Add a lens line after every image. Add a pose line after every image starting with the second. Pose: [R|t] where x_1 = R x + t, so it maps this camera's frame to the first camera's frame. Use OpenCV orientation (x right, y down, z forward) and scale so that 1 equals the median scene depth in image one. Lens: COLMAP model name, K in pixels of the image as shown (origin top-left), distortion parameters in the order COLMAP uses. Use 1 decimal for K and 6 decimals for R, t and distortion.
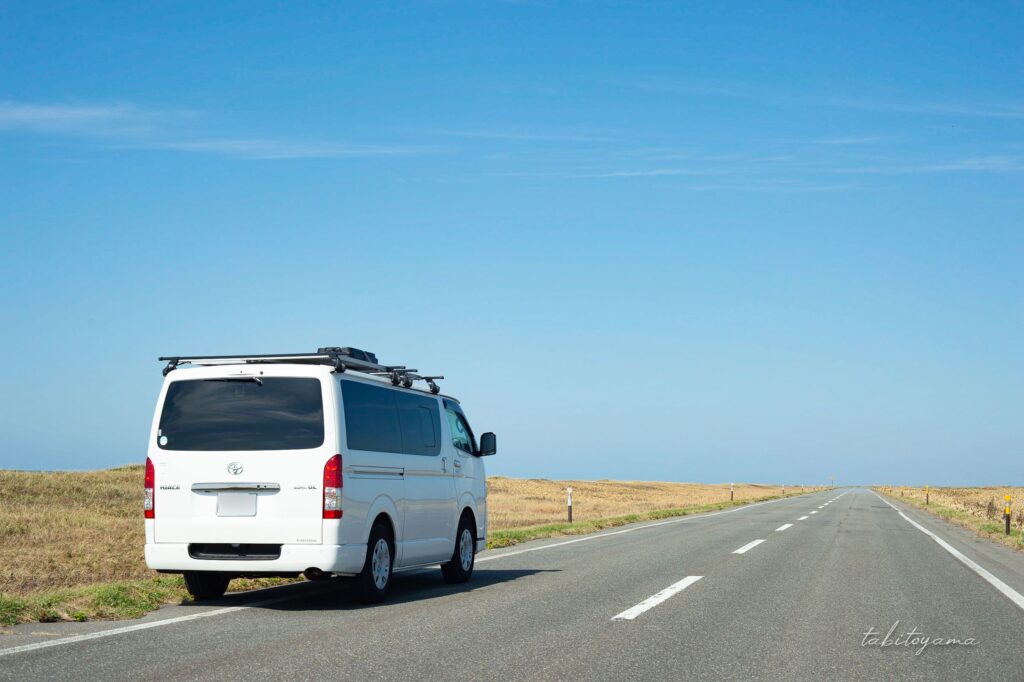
lens RADIAL K [[1659.0, 0, 512.0], [0, 1659.0, 341.0], [0, 0, 1]] dist [-0.017741, 0.046934]
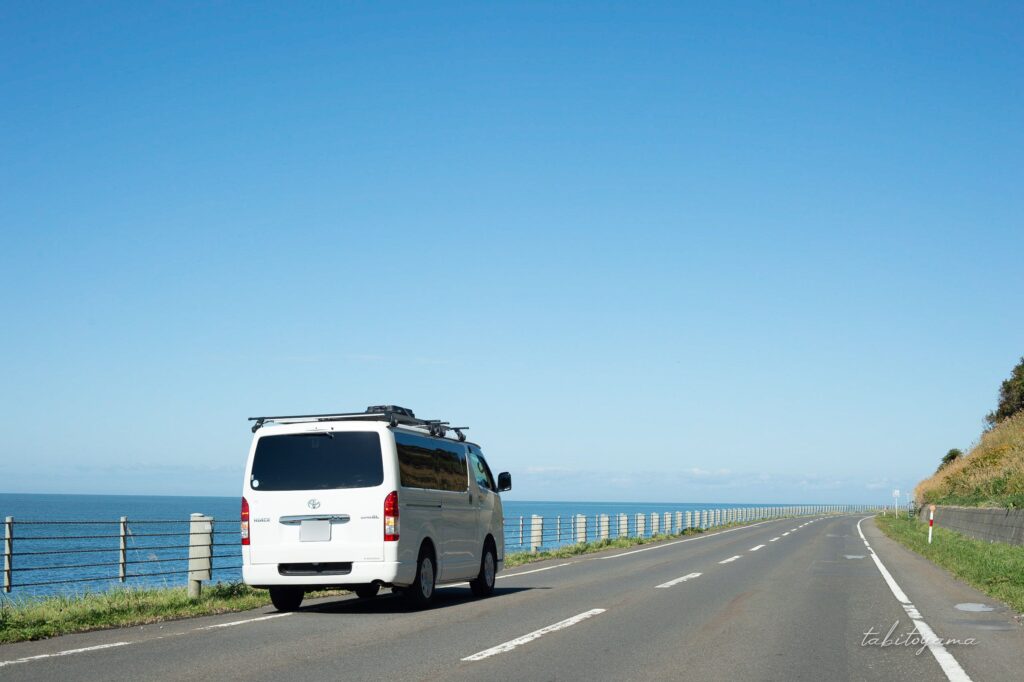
lens RADIAL K [[1659.0, 0, 512.0], [0, 1659.0, 341.0], [0, 0, 1]] dist [-0.017741, 0.046934]
pose [[0.999700, -0.022890, 0.008716, -0.022080], [0.023113, 0.999385, -0.026390, -0.011018], [-0.008106, 0.026583, 0.999614, -0.276254]]
